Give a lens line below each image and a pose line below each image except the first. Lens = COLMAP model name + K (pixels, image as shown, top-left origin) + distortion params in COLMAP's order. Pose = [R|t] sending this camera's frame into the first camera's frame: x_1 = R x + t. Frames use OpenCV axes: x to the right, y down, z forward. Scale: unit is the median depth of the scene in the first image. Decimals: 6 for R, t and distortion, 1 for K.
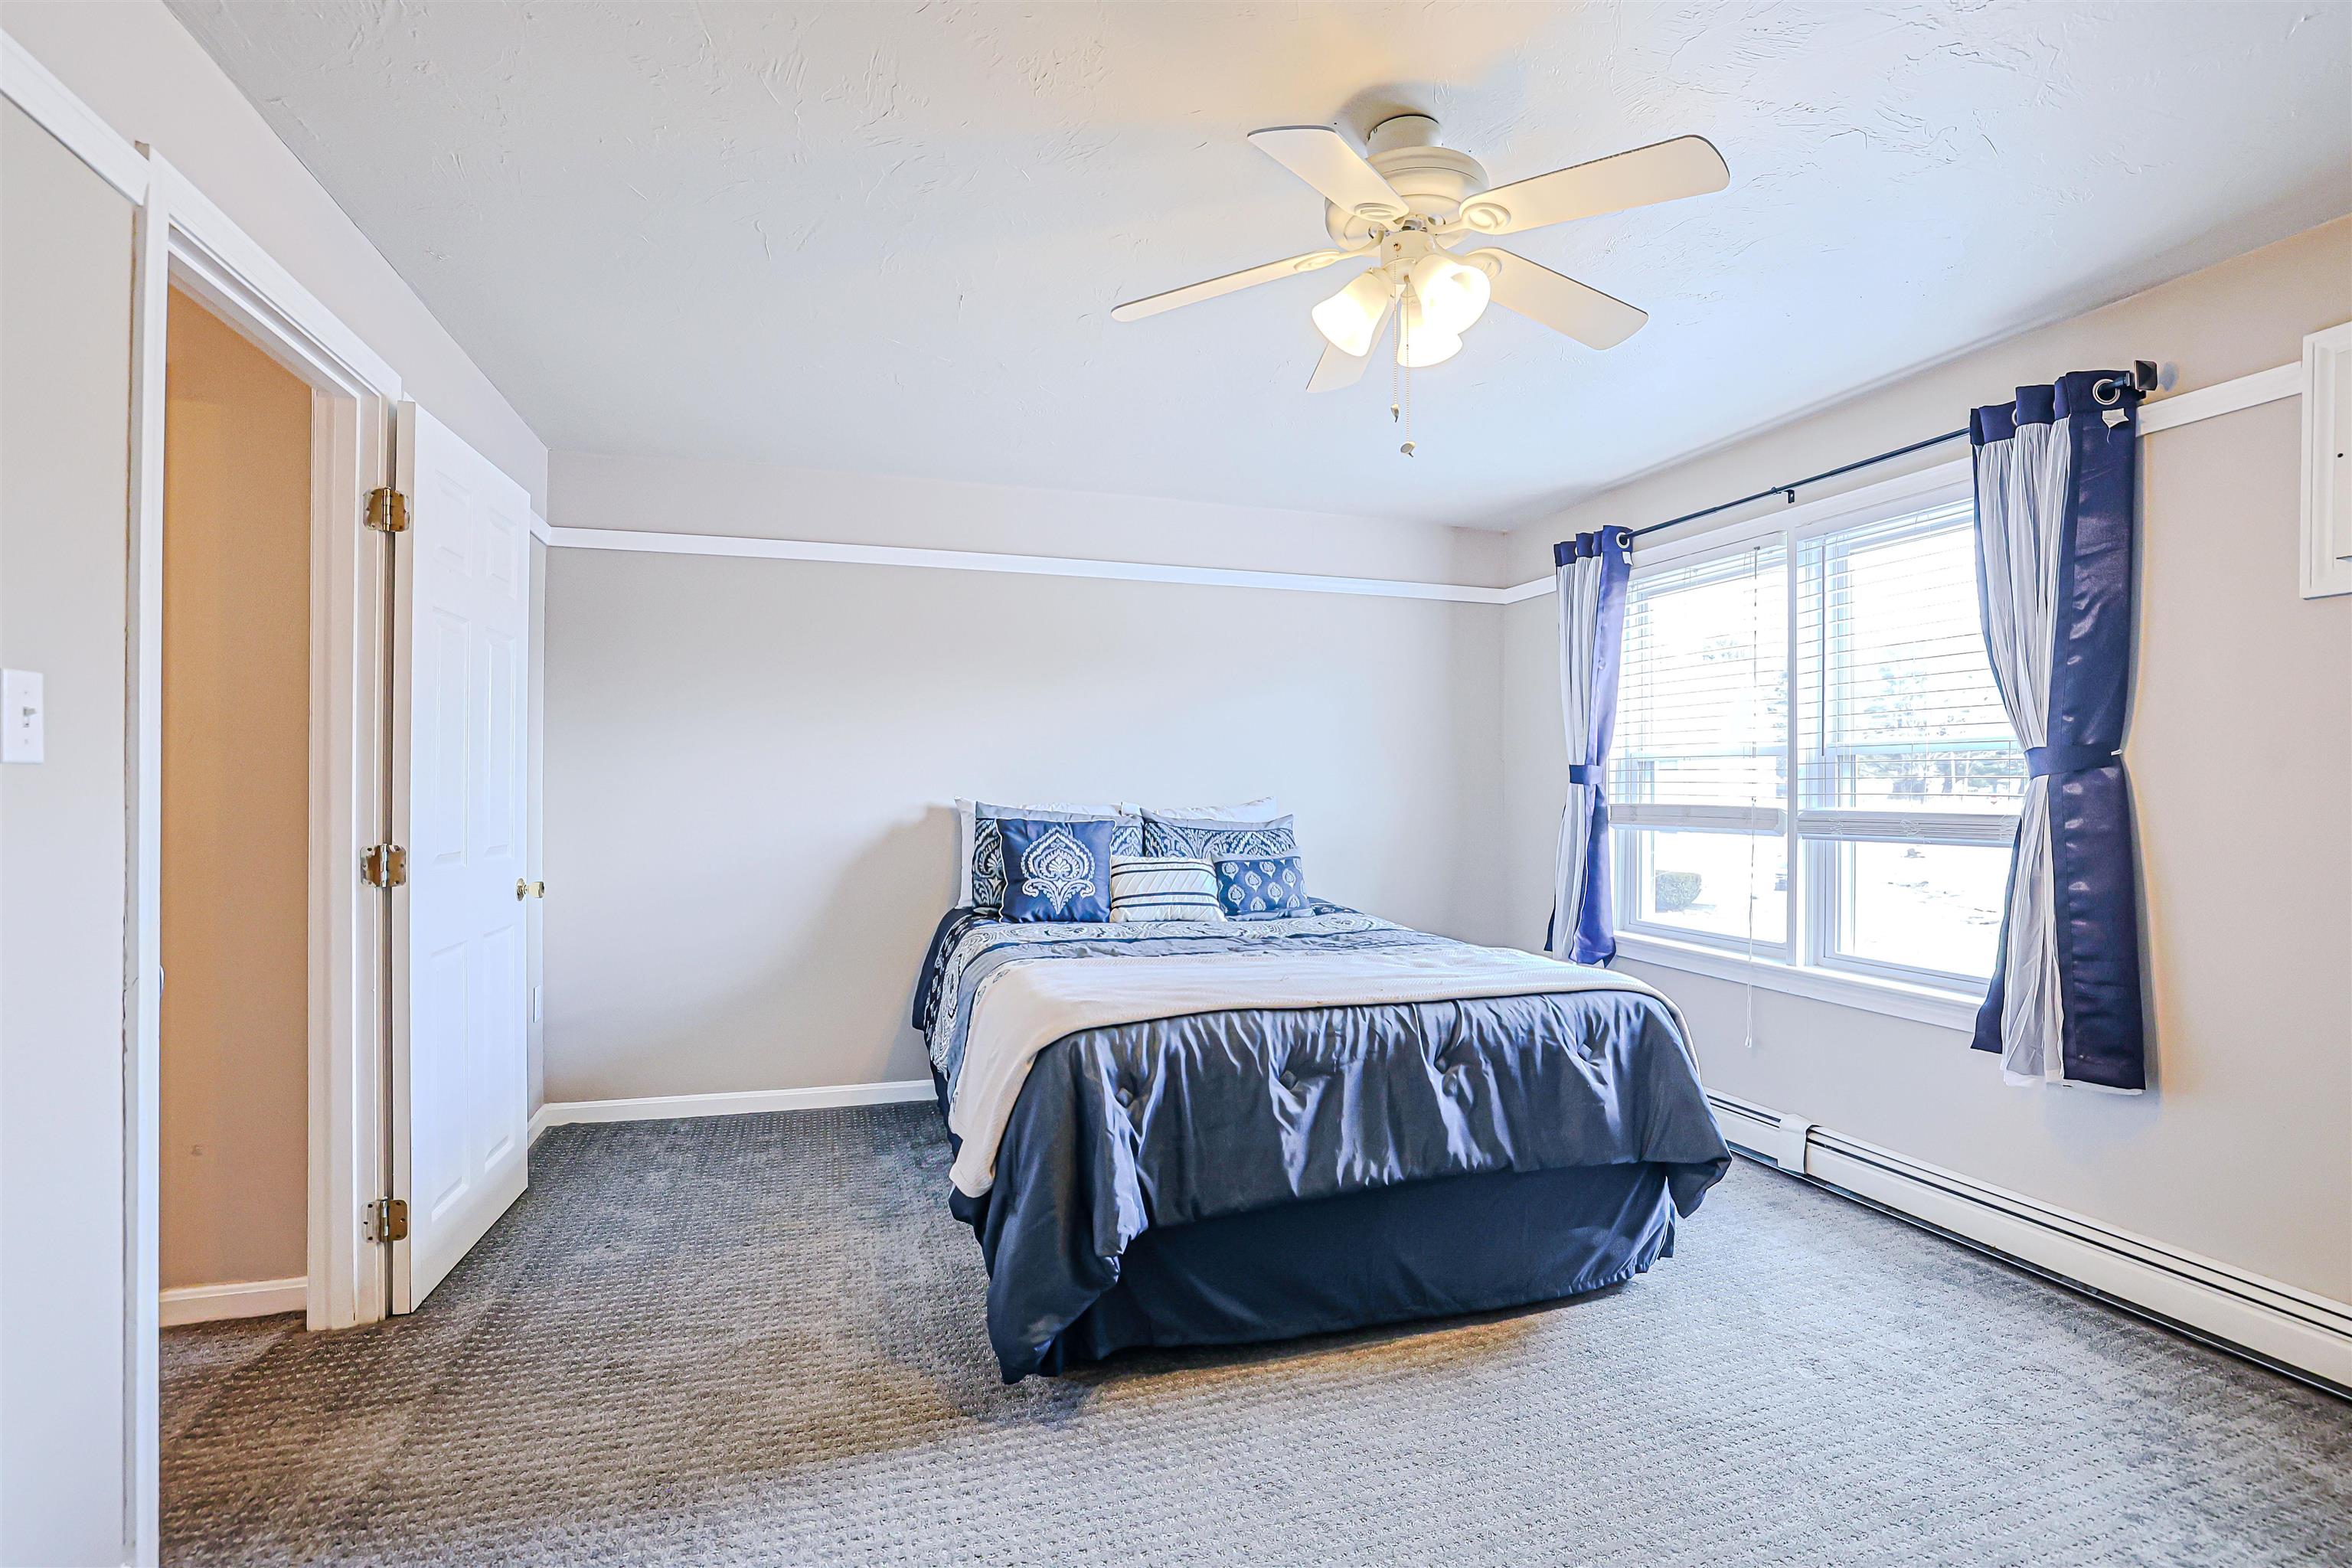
lens RADIAL K [[1079.0, 0, 1173.6], [0, 1079.0, 786.7], [0, 0, 1]] dist [-0.044827, 0.011385]
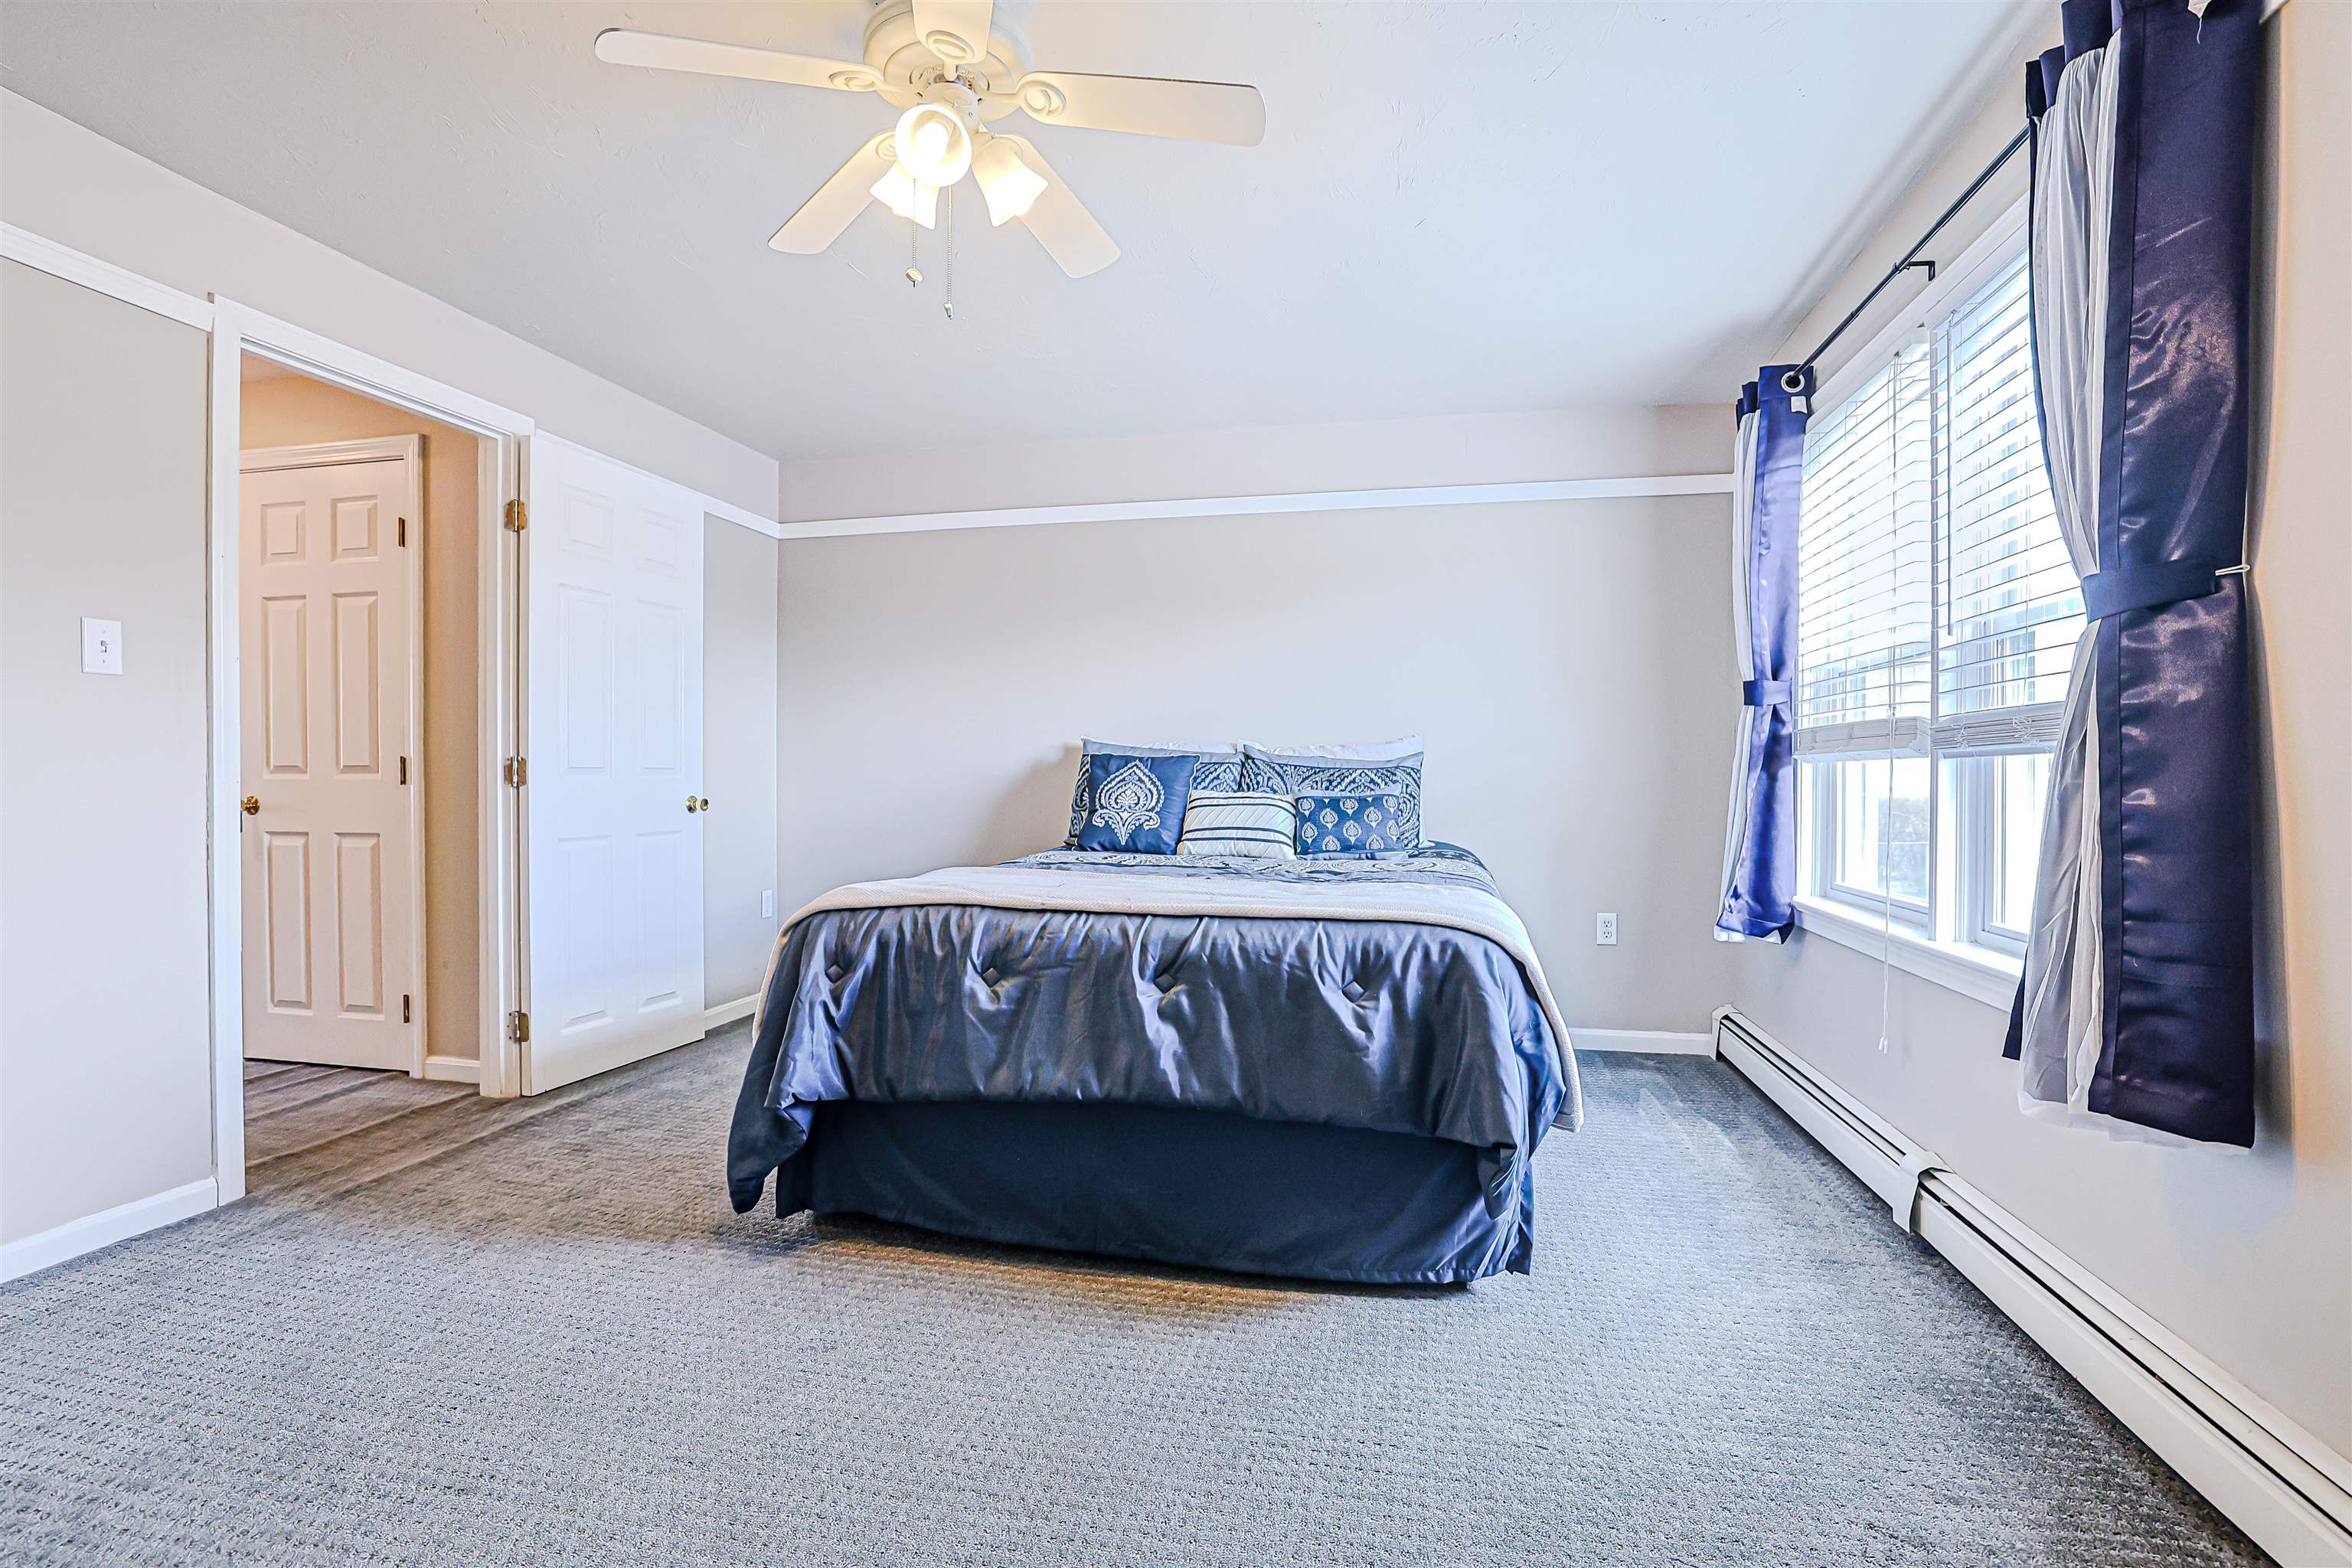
lens RADIAL K [[1079.0, 0, 1175.4], [0, 1079.0, 777.2], [0, 0, 1]] dist [-0.044827, 0.011385]
pose [[0.869447, -0.001985, -0.494022, 0.650602], [0.003398, 0.999992, 0.001962, 0.077070], [0.494014, -0.003384, 0.869447, 0.197450]]
